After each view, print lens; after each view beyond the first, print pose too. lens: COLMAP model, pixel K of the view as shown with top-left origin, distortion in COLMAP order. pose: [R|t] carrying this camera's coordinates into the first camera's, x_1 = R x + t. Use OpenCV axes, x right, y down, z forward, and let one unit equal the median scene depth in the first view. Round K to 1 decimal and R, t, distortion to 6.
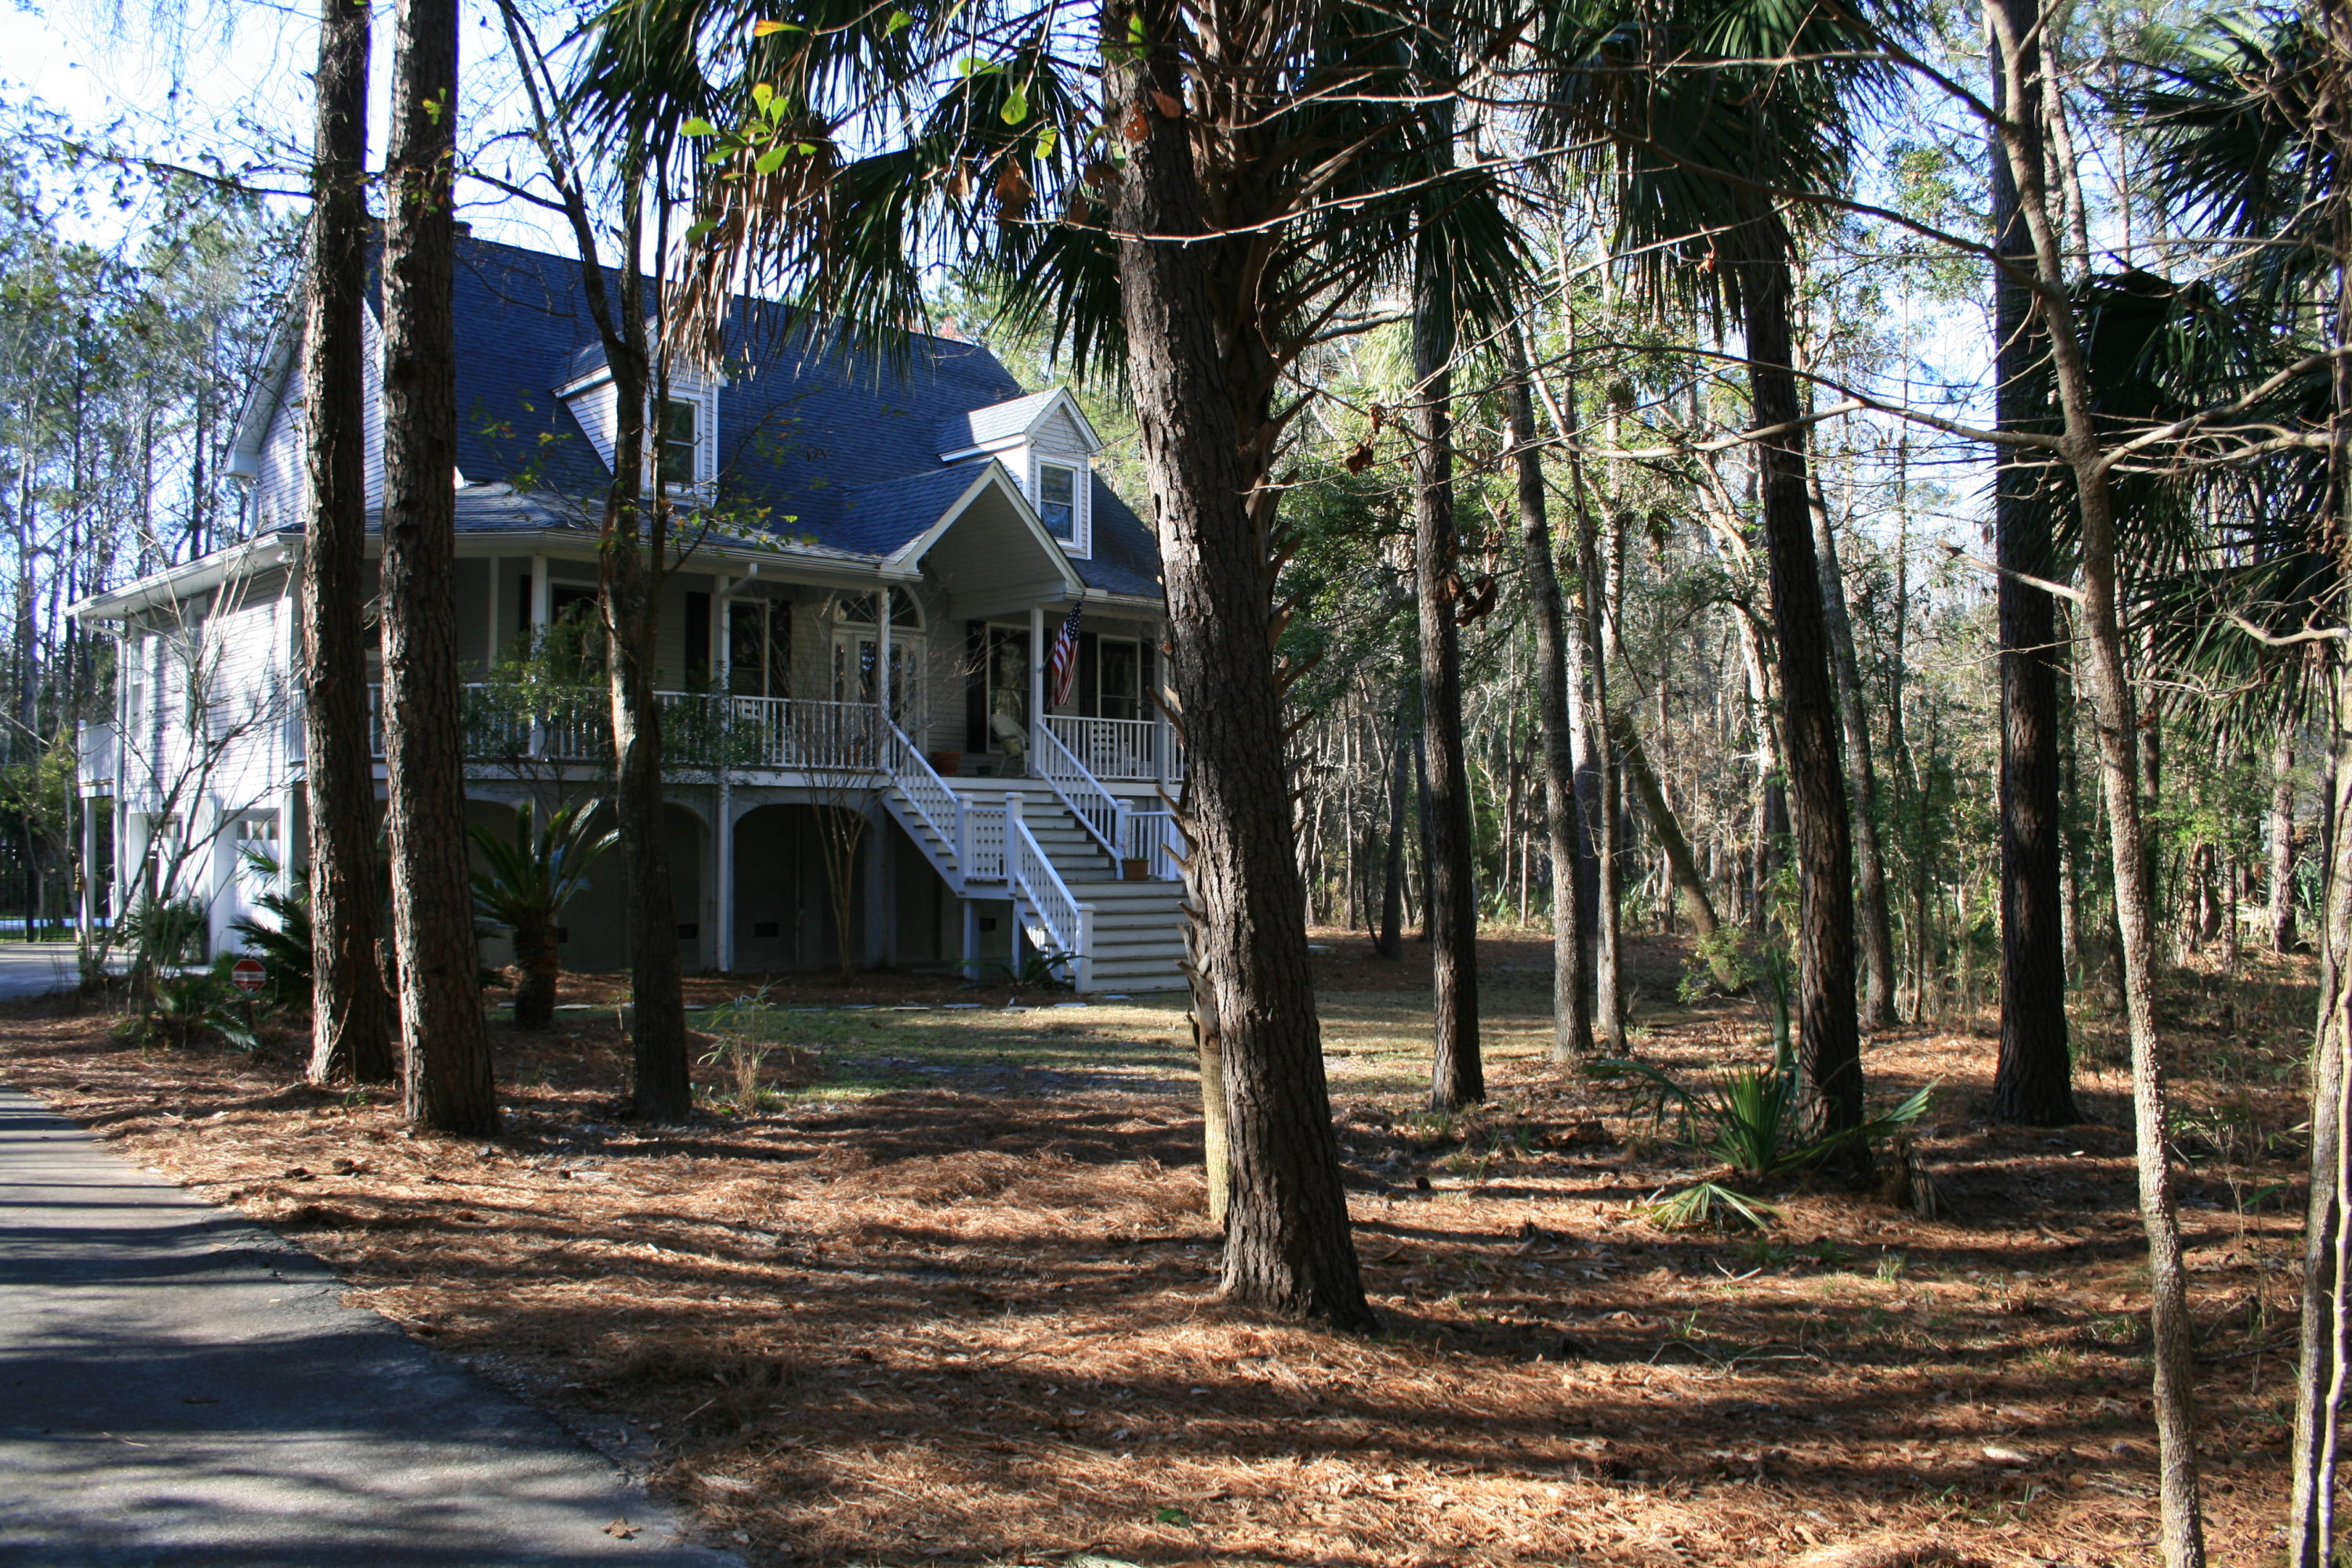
lens RADIAL K [[1966.1, 0, 1176.0], [0, 1966.1, 784.0], [0, 0, 1]] dist [-0.145483, 0.080696]
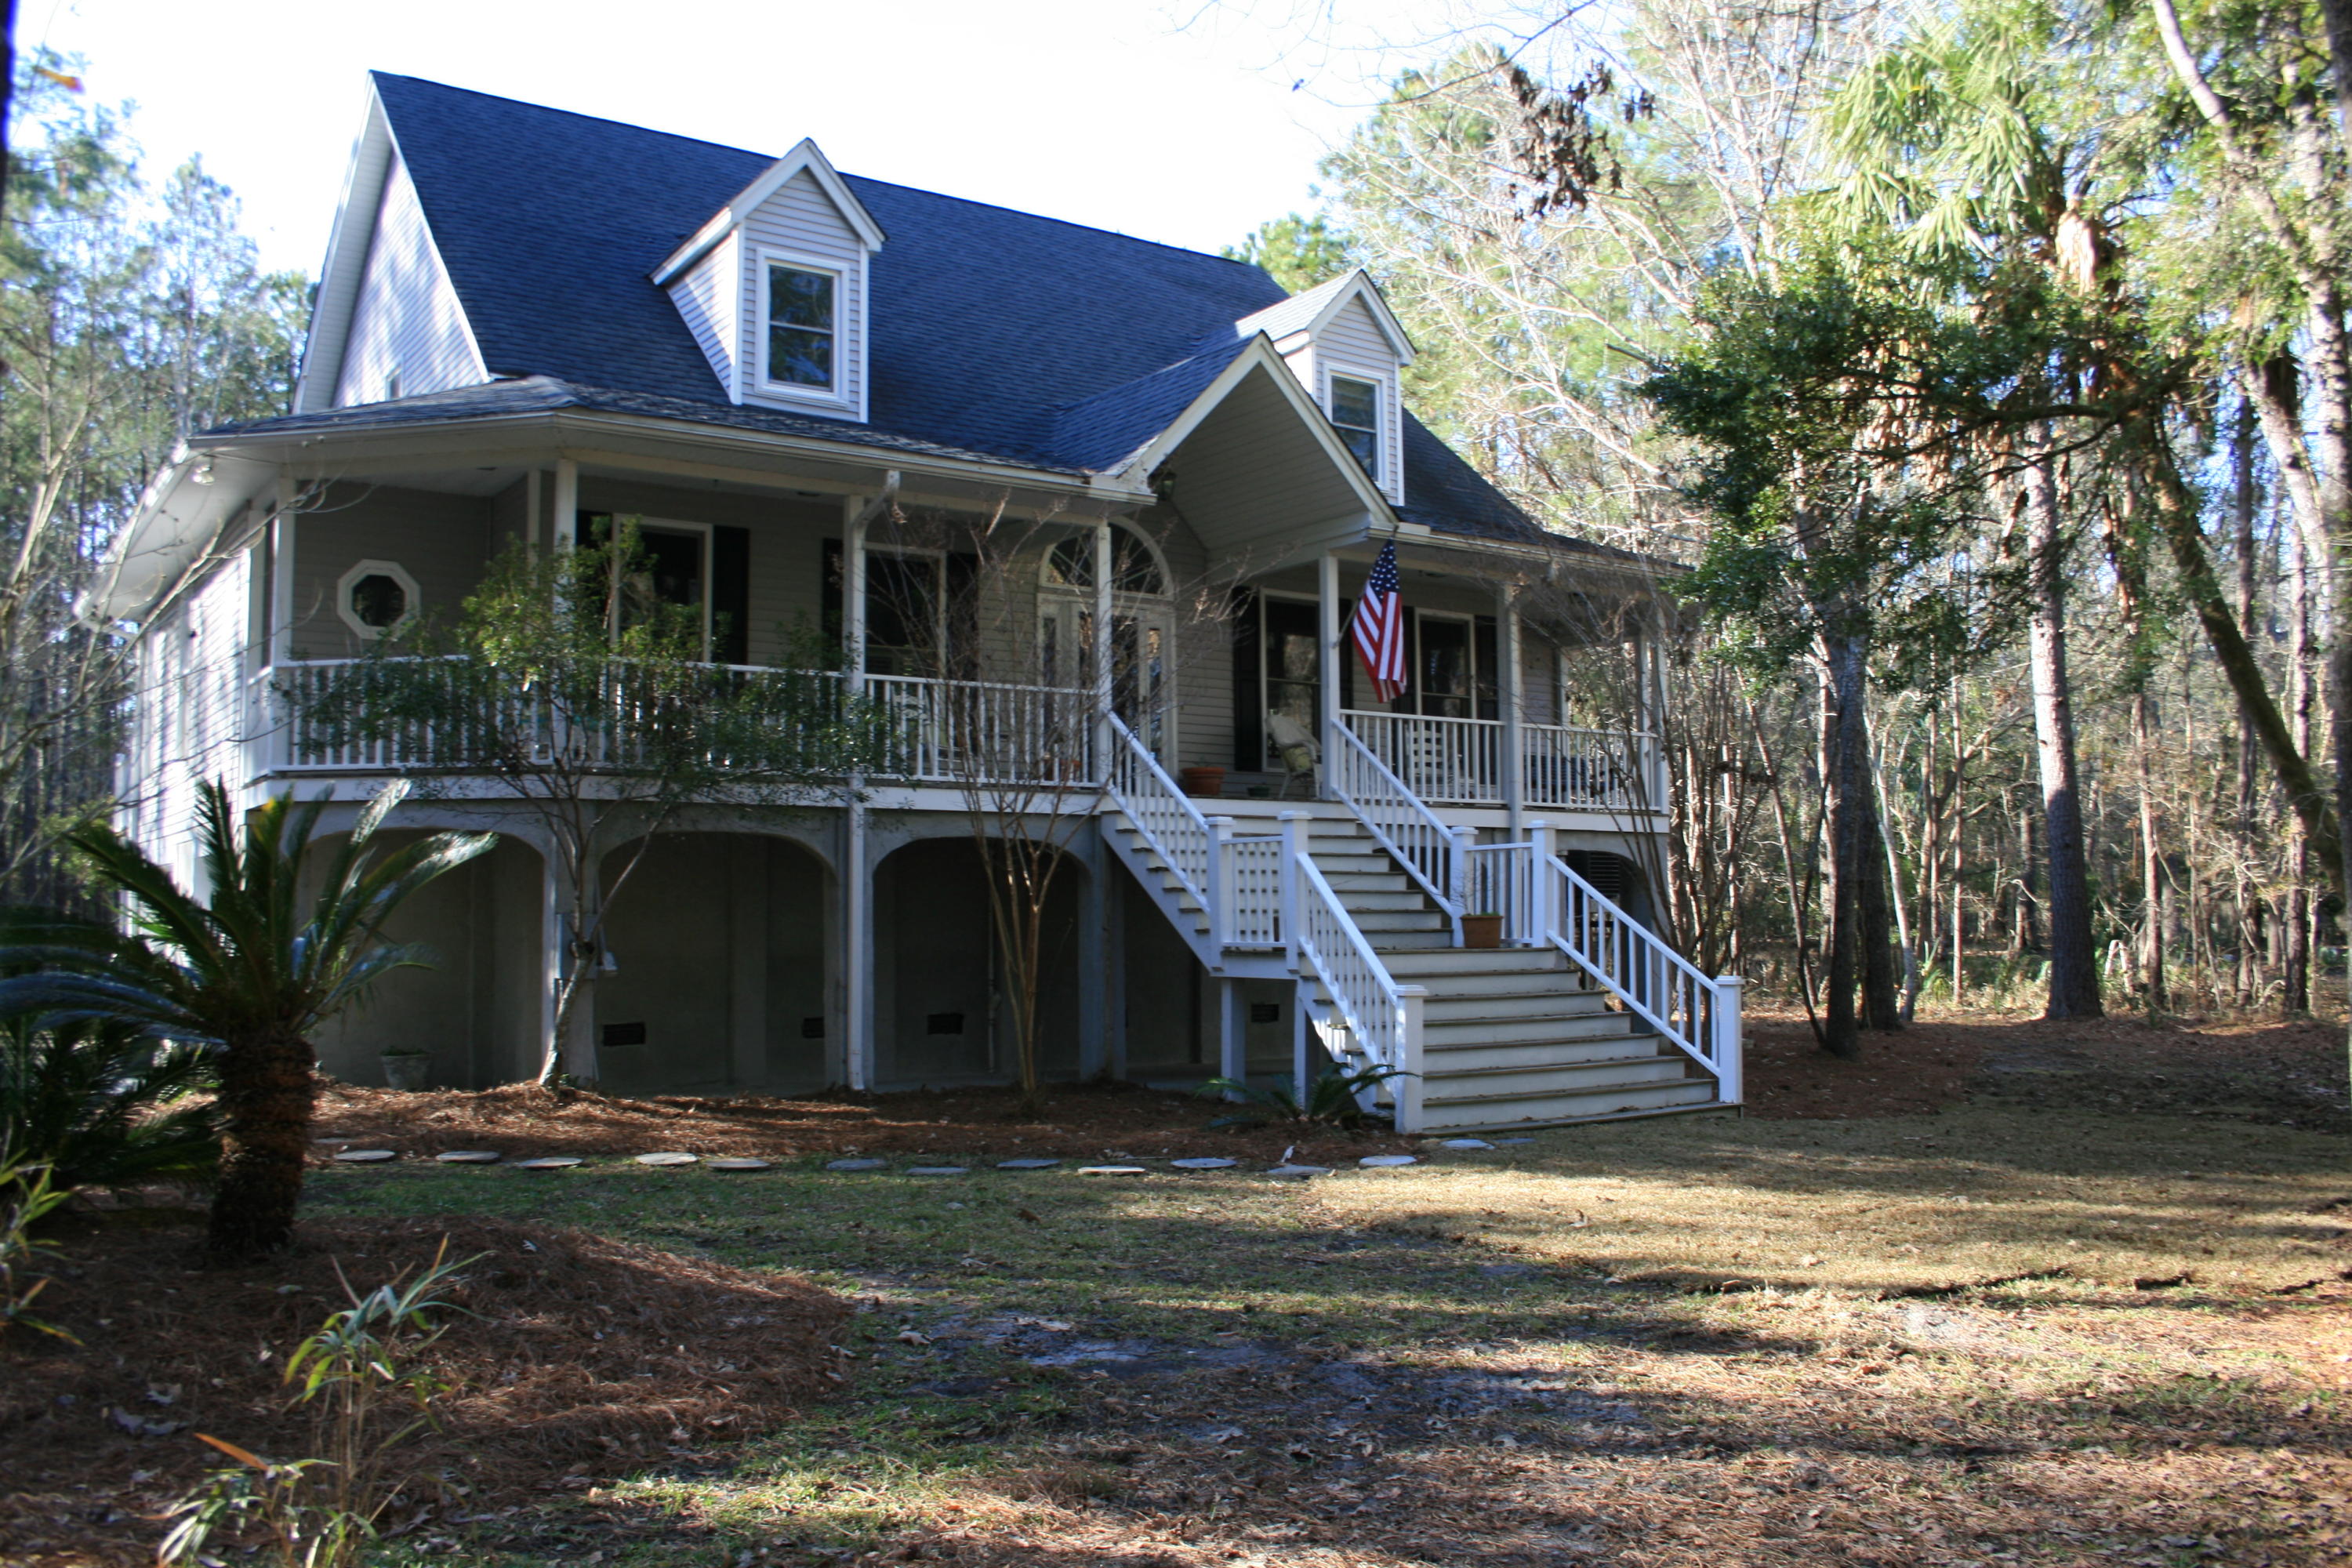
lens RADIAL K [[1966.1, 0, 1176.0], [0, 1966.1, 784.0], [0, 0, 1]] dist [-0.145483, 0.080696]
pose [[0.987793, -0.018684, -0.154649, -0.020043], [0.012786, 0.999156, -0.039045, 0.018605], [0.155248, 0.036591, 0.987198, 0.338132]]
